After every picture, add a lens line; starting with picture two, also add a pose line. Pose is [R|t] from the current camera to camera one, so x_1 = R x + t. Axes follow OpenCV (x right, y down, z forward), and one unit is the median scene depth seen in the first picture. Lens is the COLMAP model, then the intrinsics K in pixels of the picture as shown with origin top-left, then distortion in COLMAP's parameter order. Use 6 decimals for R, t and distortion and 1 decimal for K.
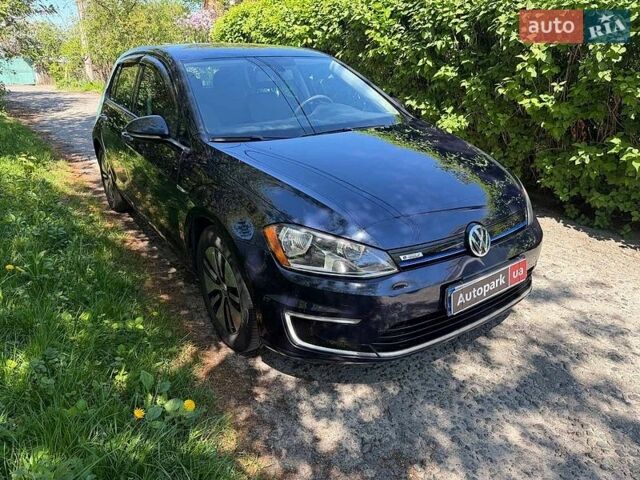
lens RADIAL K [[300.2, 0, 334.6], [0, 300.2, 241.3], [0, 0, 1]] dist [0.031846, -0.016251]
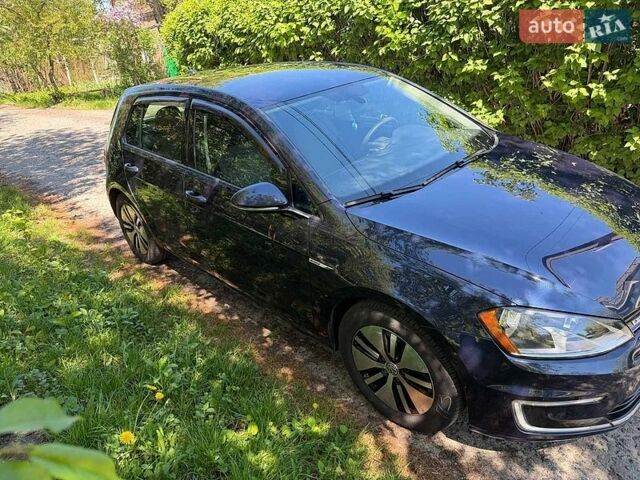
lens RADIAL K [[300.2, 0, 334.6], [0, 300.2, 241.3], [0, 0, 1]] dist [0.031846, -0.016251]
pose [[0.983925, -0.159410, 0.080503, -0.245424], [0.155396, 0.986379, 0.053922, -0.131707], [-0.088002, -0.040546, 0.995295, 0.055551]]
